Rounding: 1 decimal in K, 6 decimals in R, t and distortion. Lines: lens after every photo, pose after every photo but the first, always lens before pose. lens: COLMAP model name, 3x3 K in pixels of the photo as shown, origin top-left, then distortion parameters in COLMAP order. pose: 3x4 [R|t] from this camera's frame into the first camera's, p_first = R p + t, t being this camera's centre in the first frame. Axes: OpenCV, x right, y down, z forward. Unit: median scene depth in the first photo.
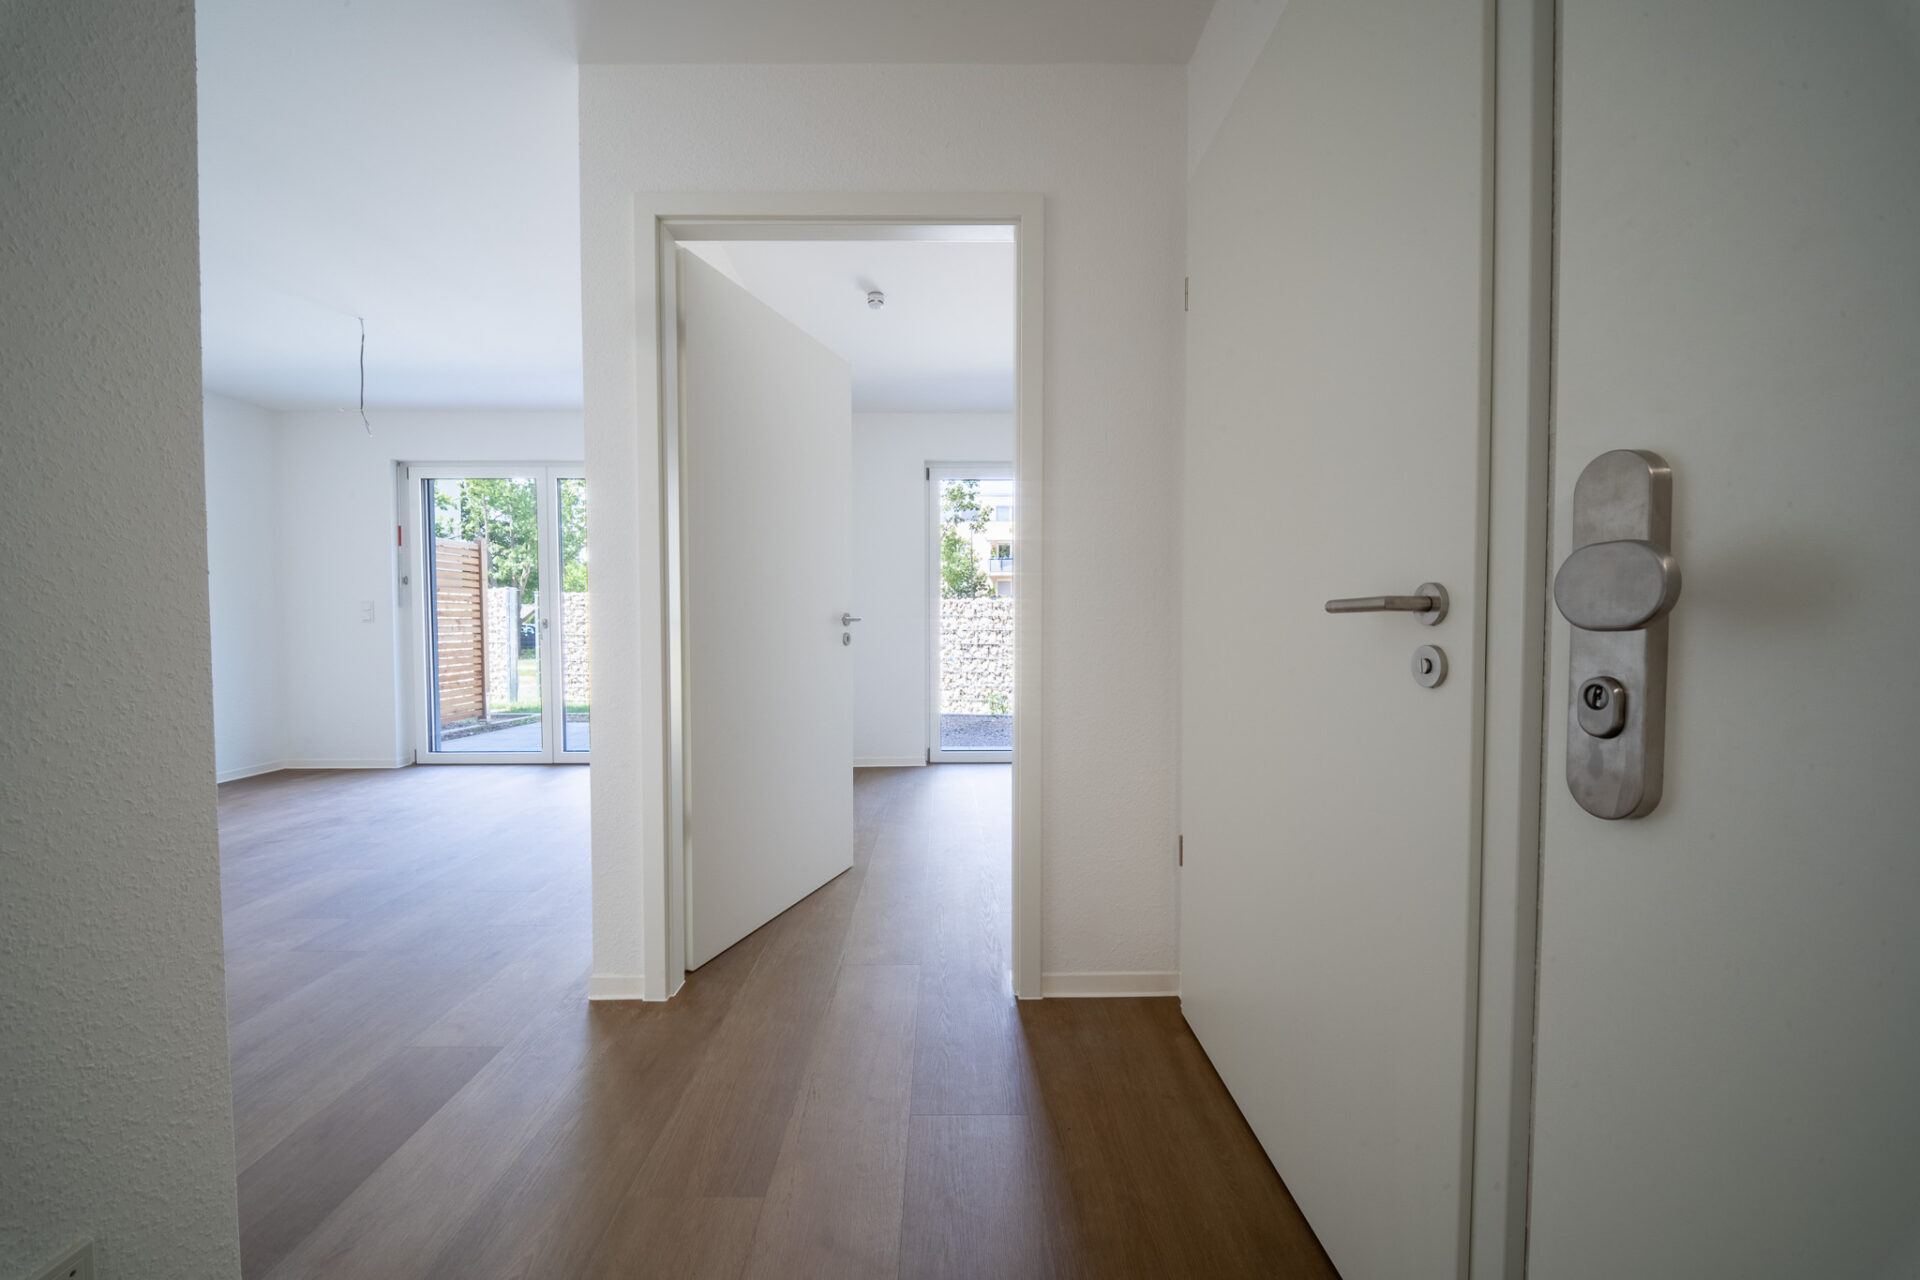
lens RADIAL K [[693.5, 0, 949.8], [0, 693.5, 639.8], [0, 0, 1]] dist [-0.000462, -0.002401]
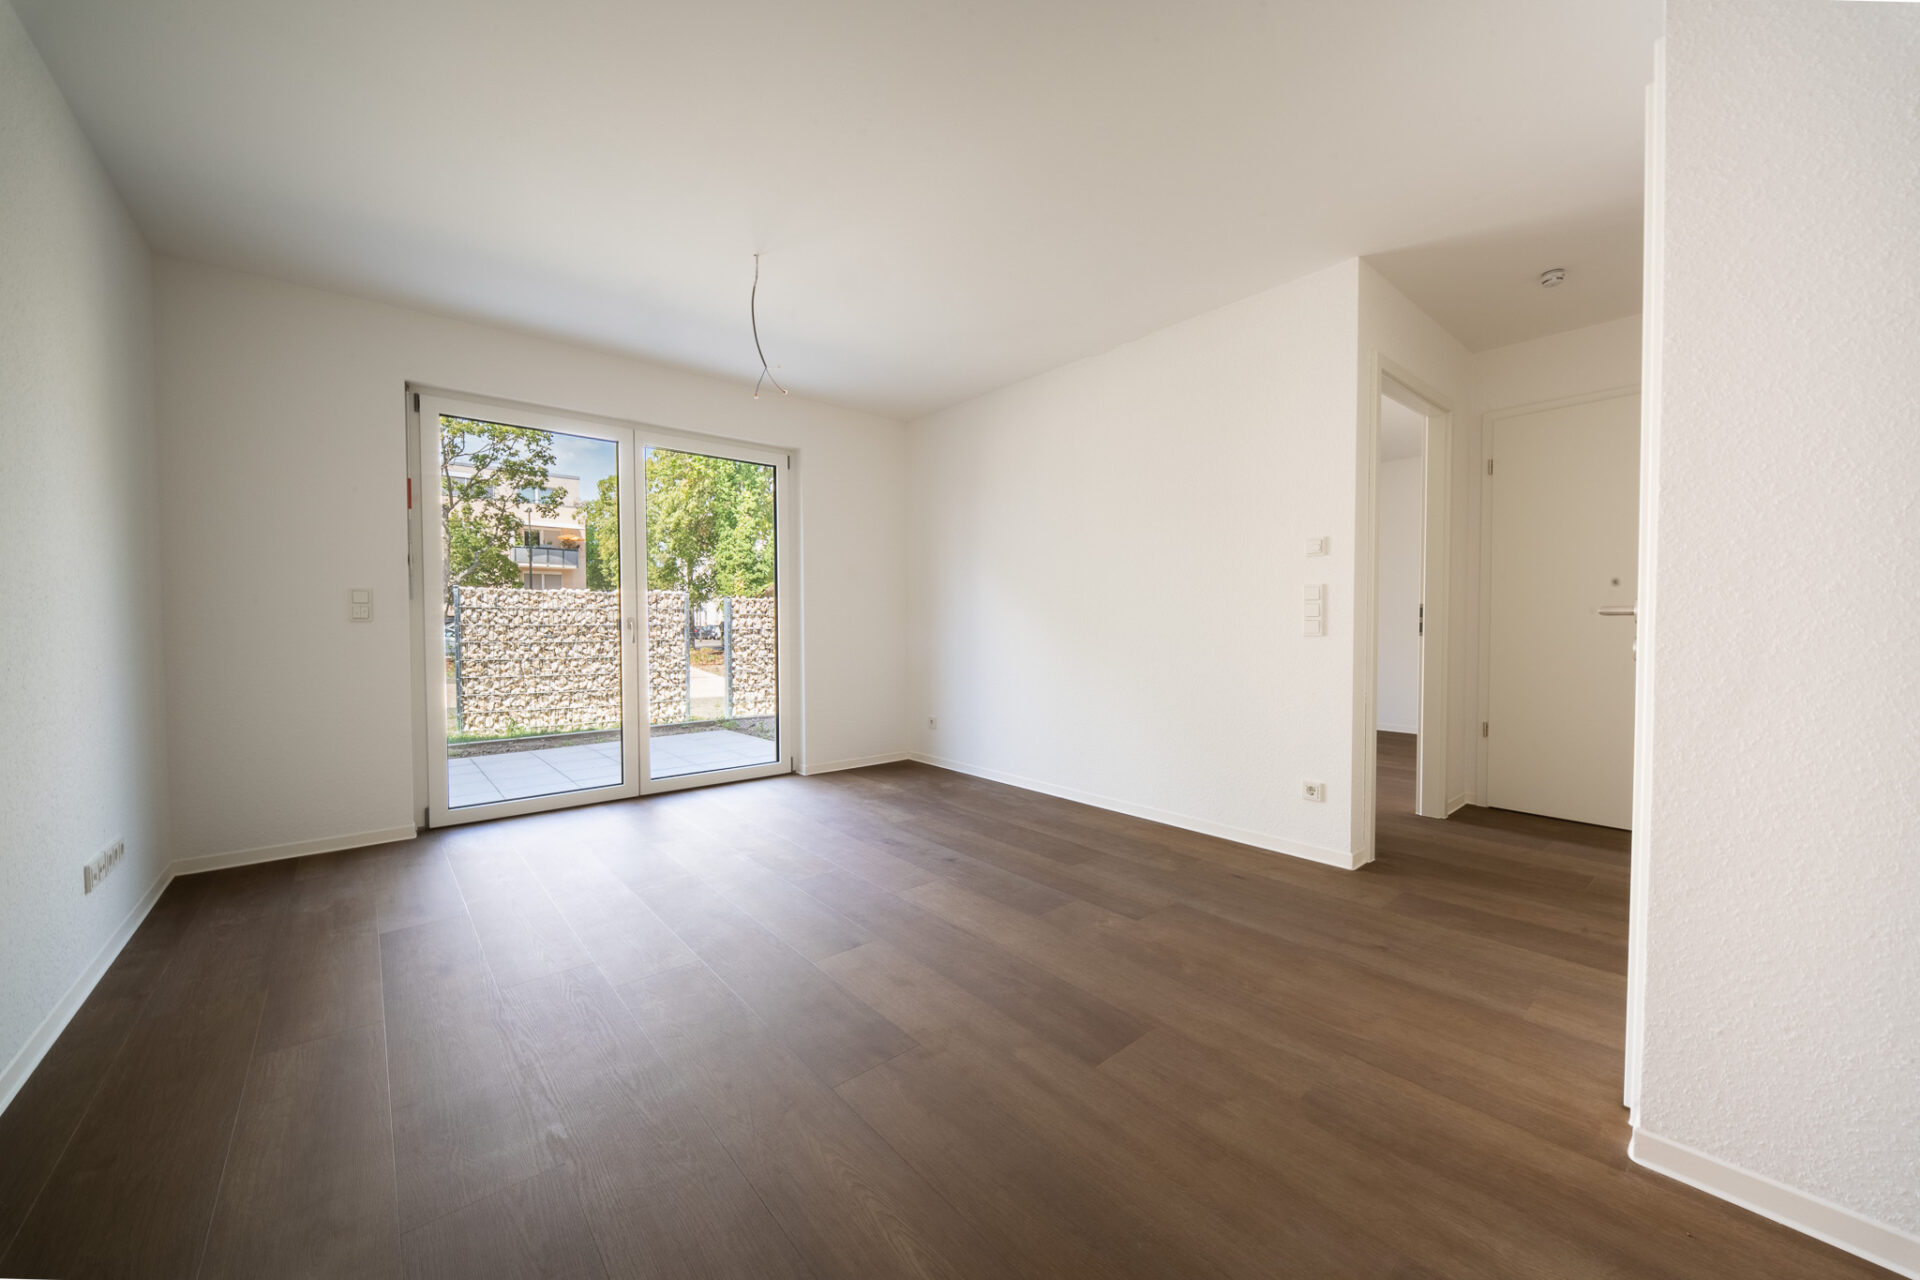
lens RADIAL K [[693.5, 0, 949.9], [0, 693.5, 643.4], [0, 0, 1]] dist [-0.000462, -0.002401]
pose [[0.770166, -0.020872, 0.637502, -0.817645], [0.016959, 0.999781, 0.012245, -0.003358], [-0.637618, 0.001380, 0.770351, 0.145641]]
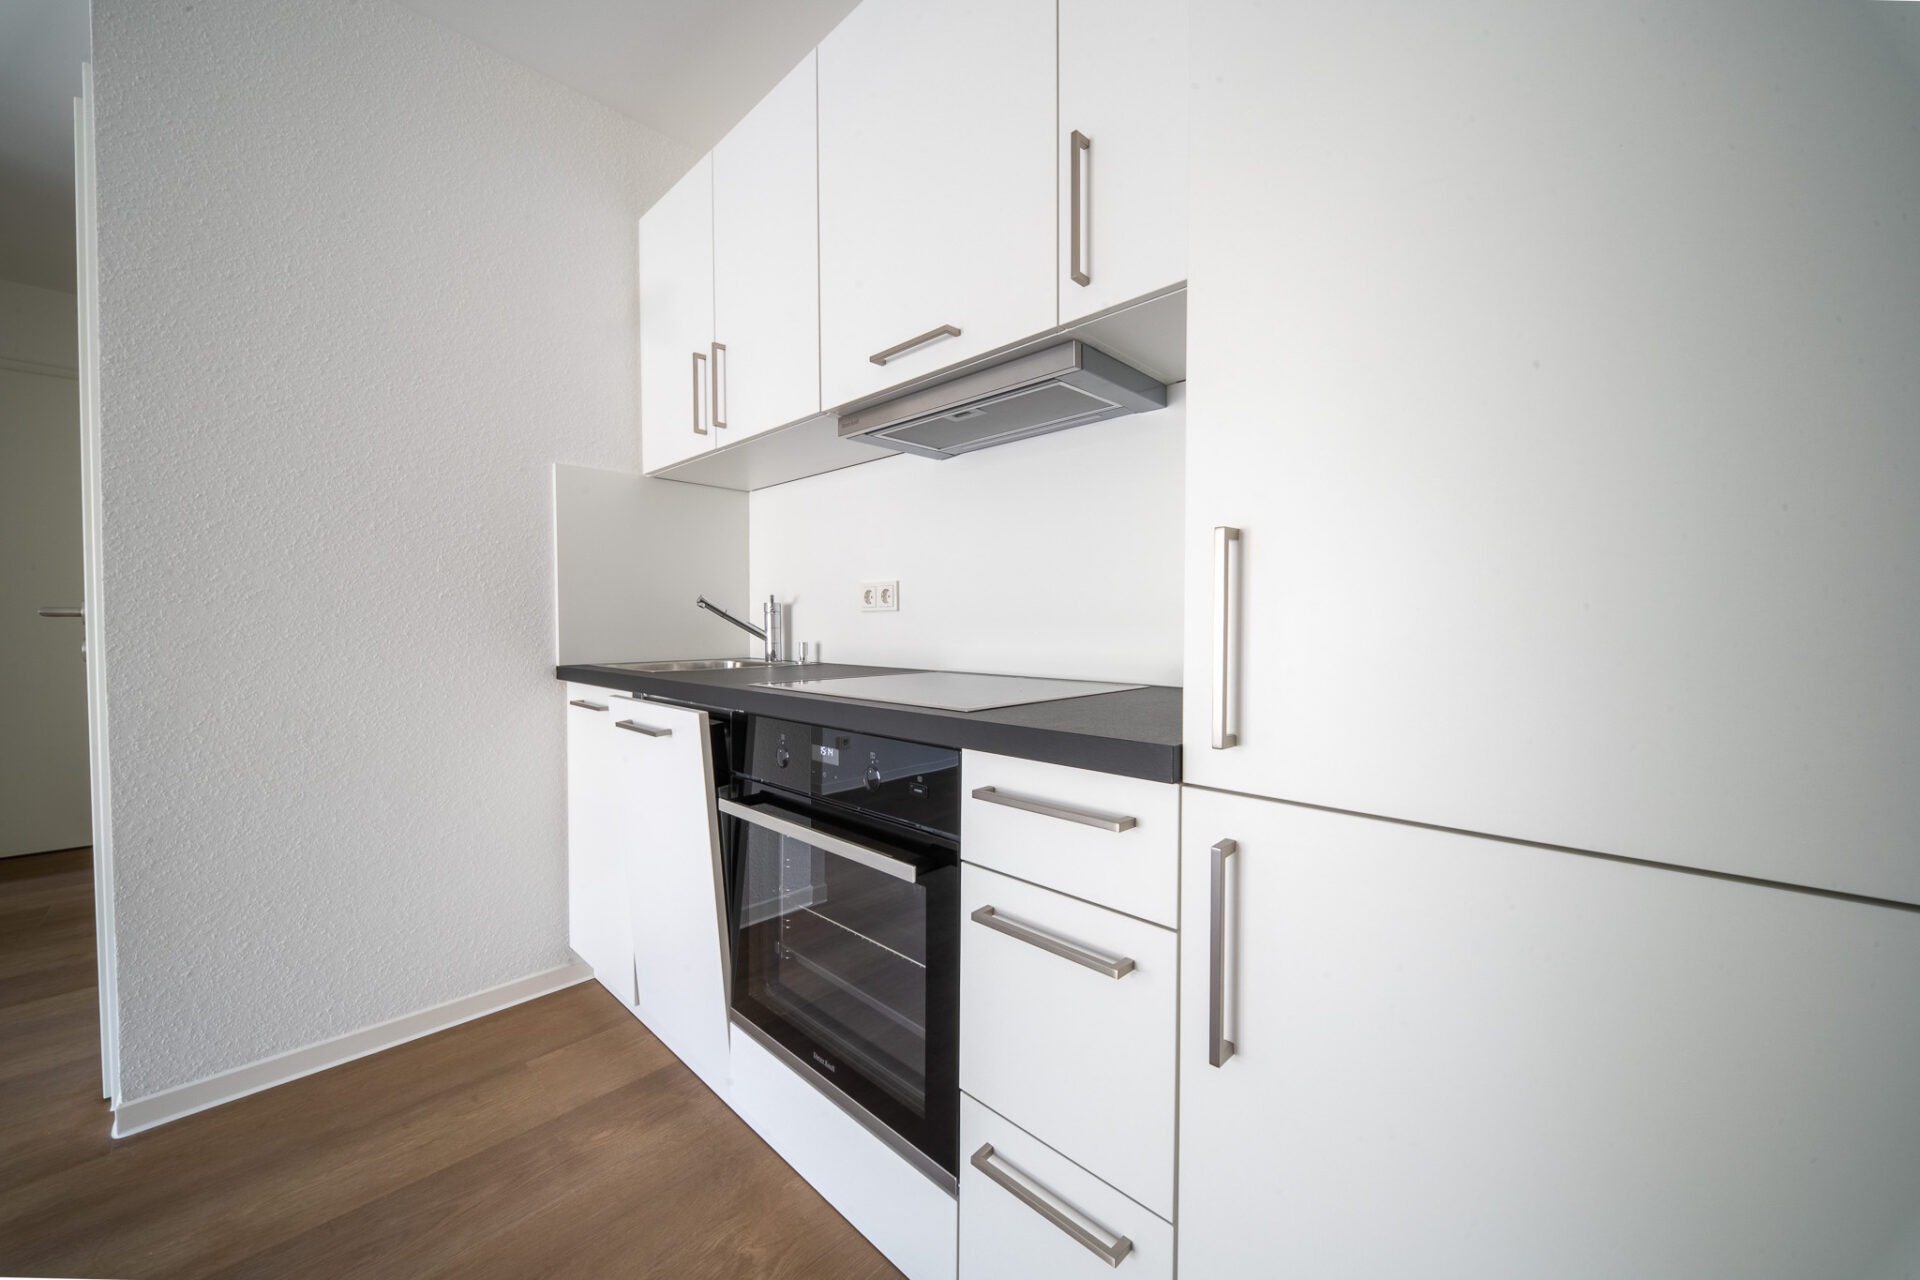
lens RADIAL K [[693.5, 0, 957.8], [0, 693.5, 638.0], [0, 0, 1]] dist [-0.000462, -0.002401]
pose [[-0.720572, -0.014241, 0.693234, -0.879869], [0.016555, 0.999151, 0.037734, -0.002732], [-0.693182, 0.038667, -0.719724, 0.139286]]
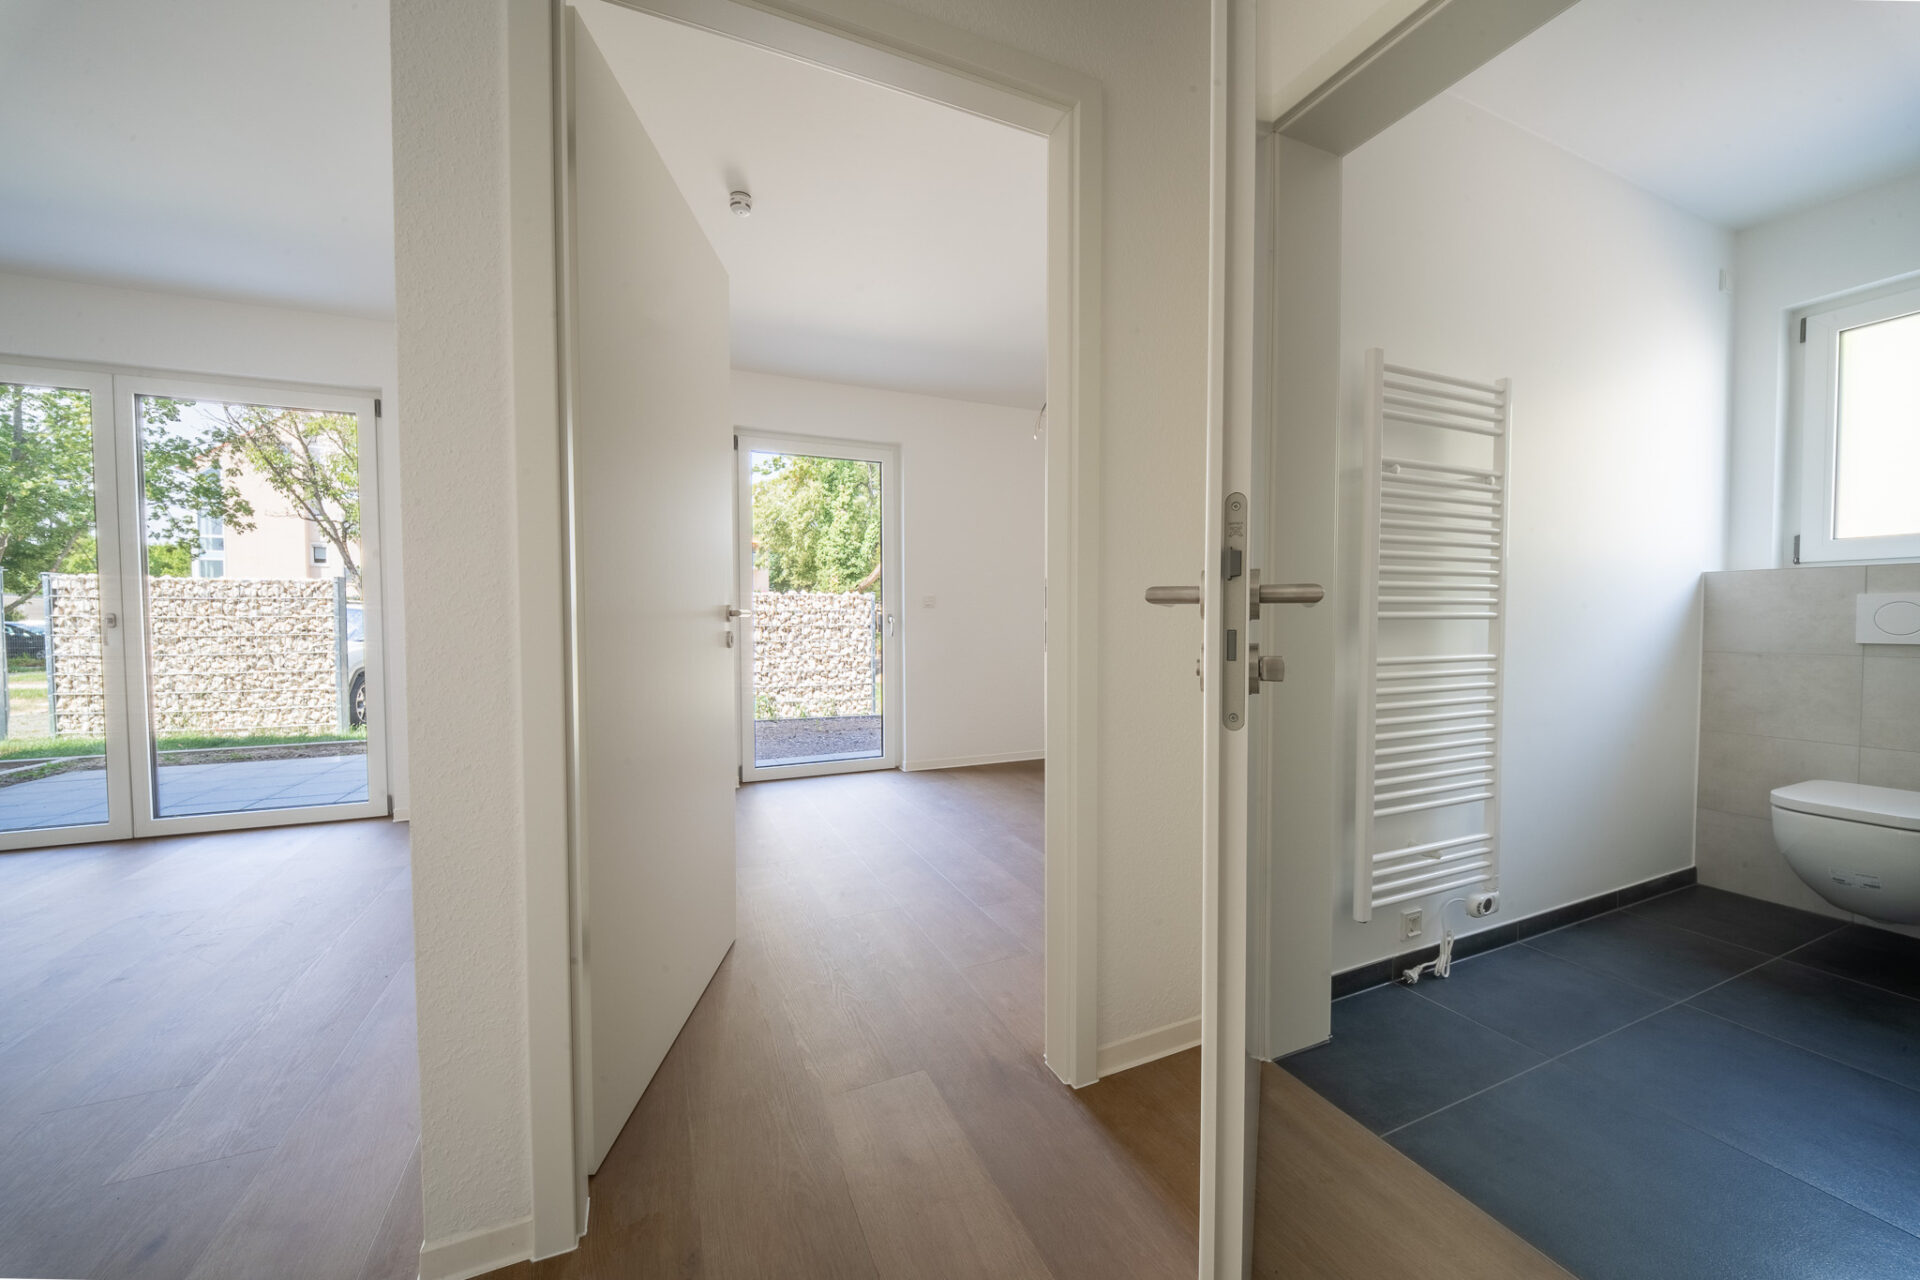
lens RADIAL K [[693.5, 0, 949.0], [0, 693.5, 639.9], [0, 0, 1]] dist [-0.000462, -0.002401]
pose [[0.920216, -0.012628, 0.391208, -0.126430], [0.009980, 0.999911, 0.008800, -0.002883], [-0.391284, -0.004194, 0.920260, 0.120116]]
